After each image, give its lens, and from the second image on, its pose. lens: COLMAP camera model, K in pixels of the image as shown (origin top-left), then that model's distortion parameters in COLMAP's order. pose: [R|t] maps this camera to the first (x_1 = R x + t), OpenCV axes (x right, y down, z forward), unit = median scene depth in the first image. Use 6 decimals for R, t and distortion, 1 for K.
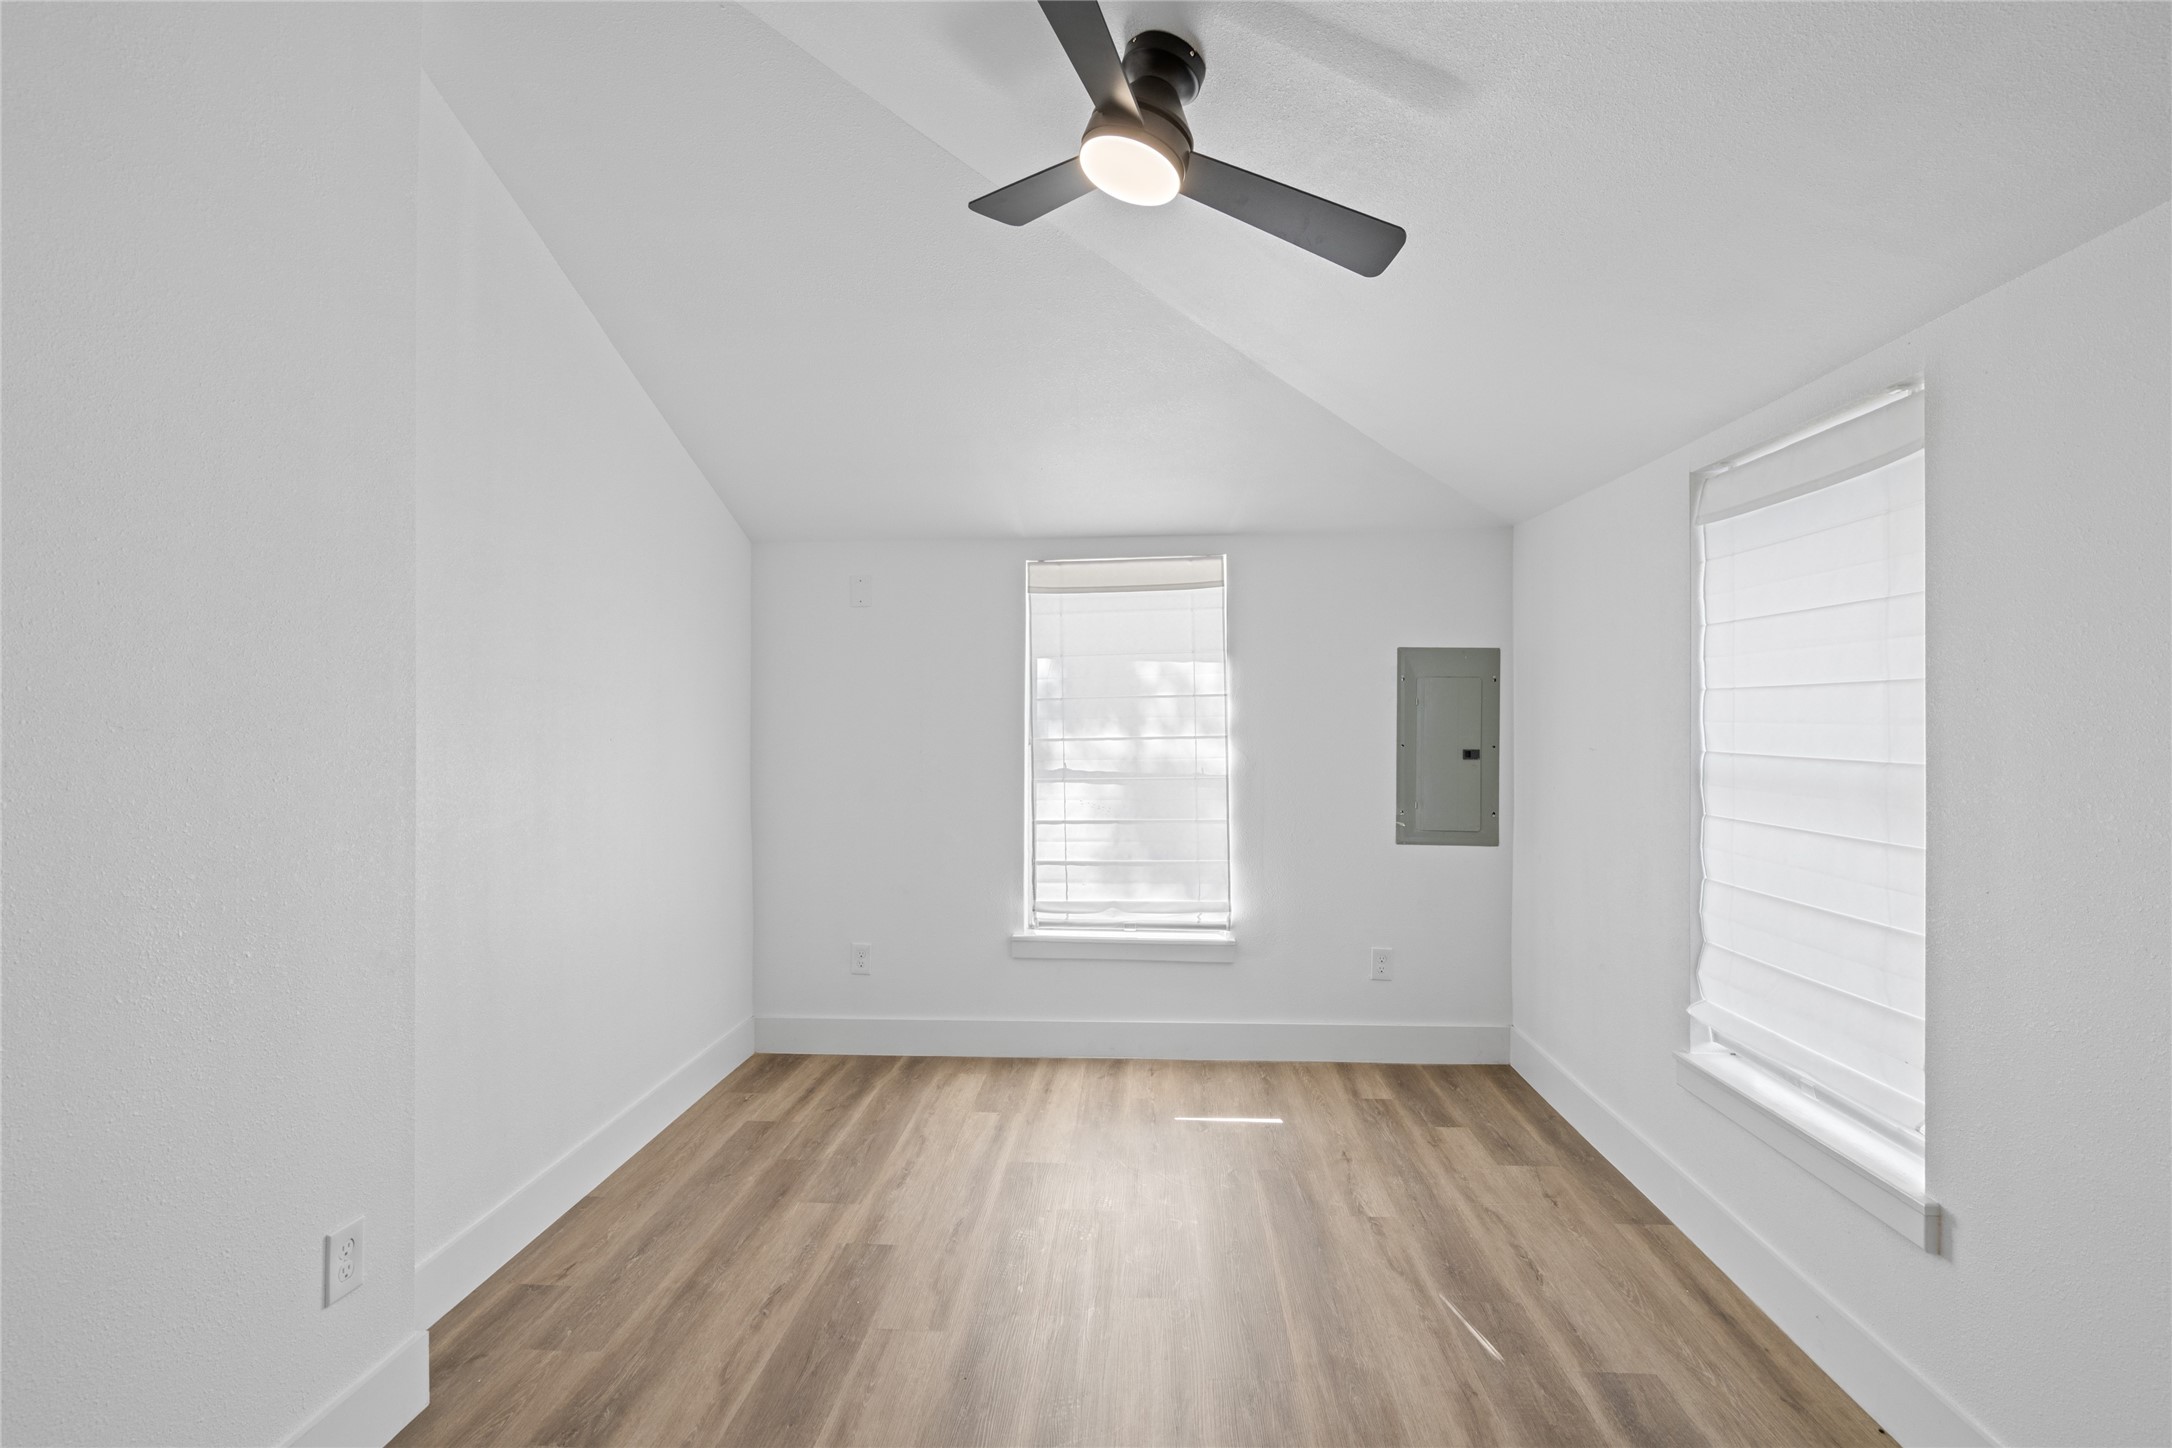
lens RADIAL K [[998.4, 0, 1075.1], [0, 998.4, 729.0], [0, 0, 1]] dist [-0.002025, 0.001011]
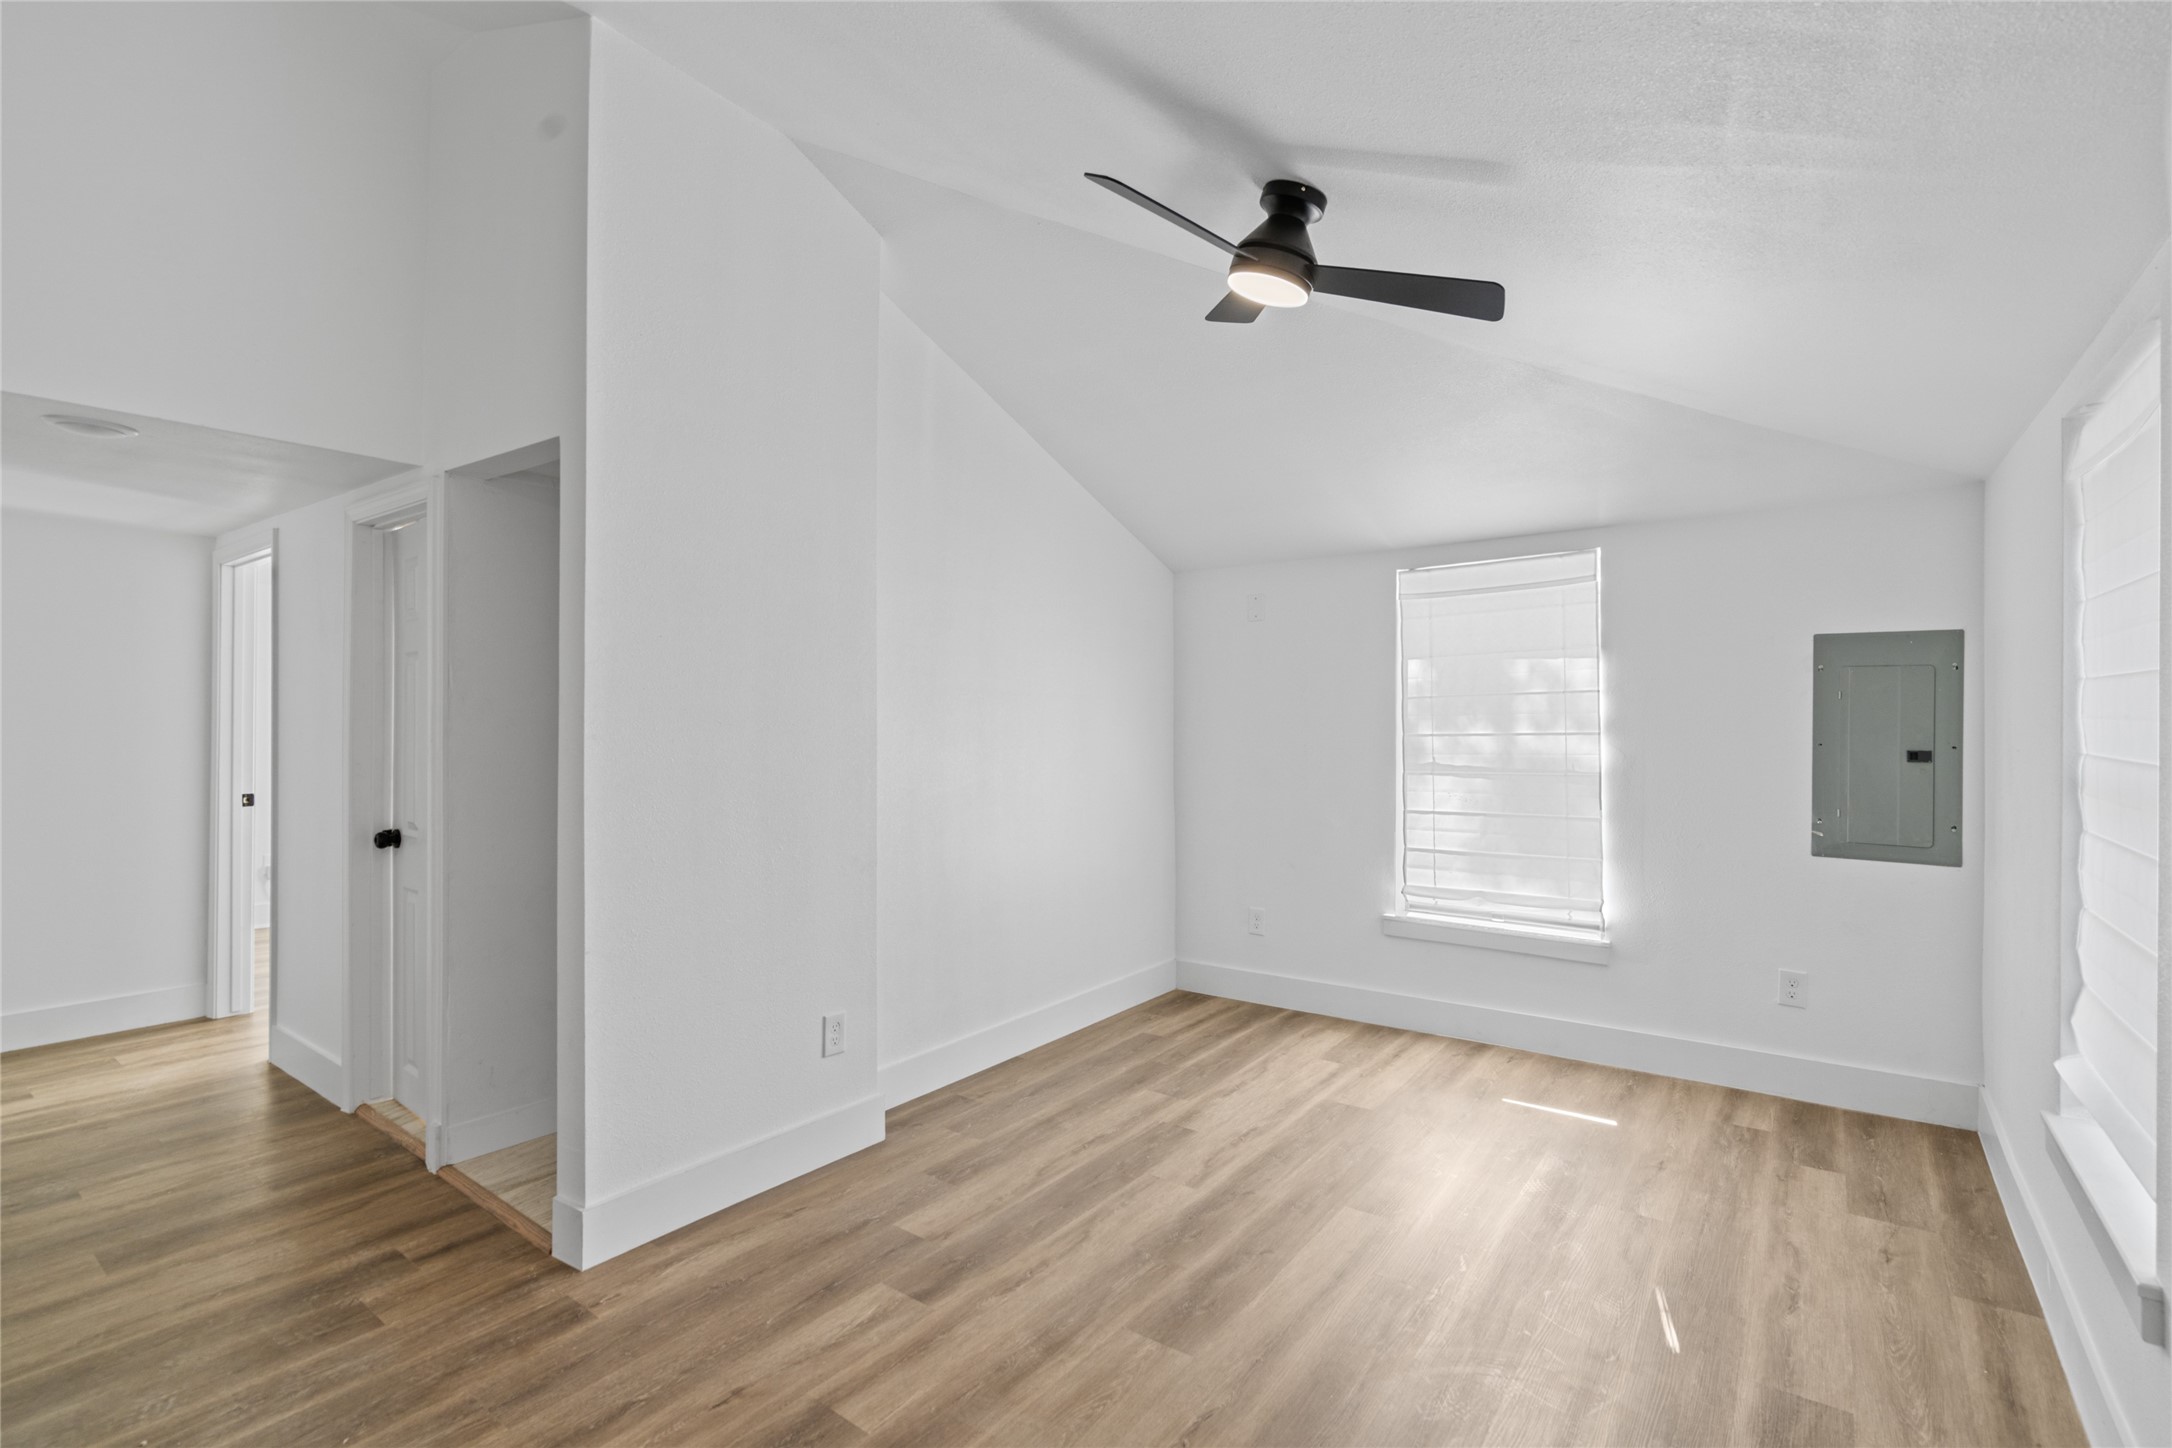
lens RADIAL K [[998.4, 0, 1082.0], [0, 998.4, 728.2], [0, 0, 1]] dist [-0.002025, 0.001011]
pose [[0.840288, 0.004111, -0.542125, 0.278163], [-0.002078, 0.999988, 0.004362, -0.000833], [0.542137, -0.002538, 0.840286, -0.105670]]
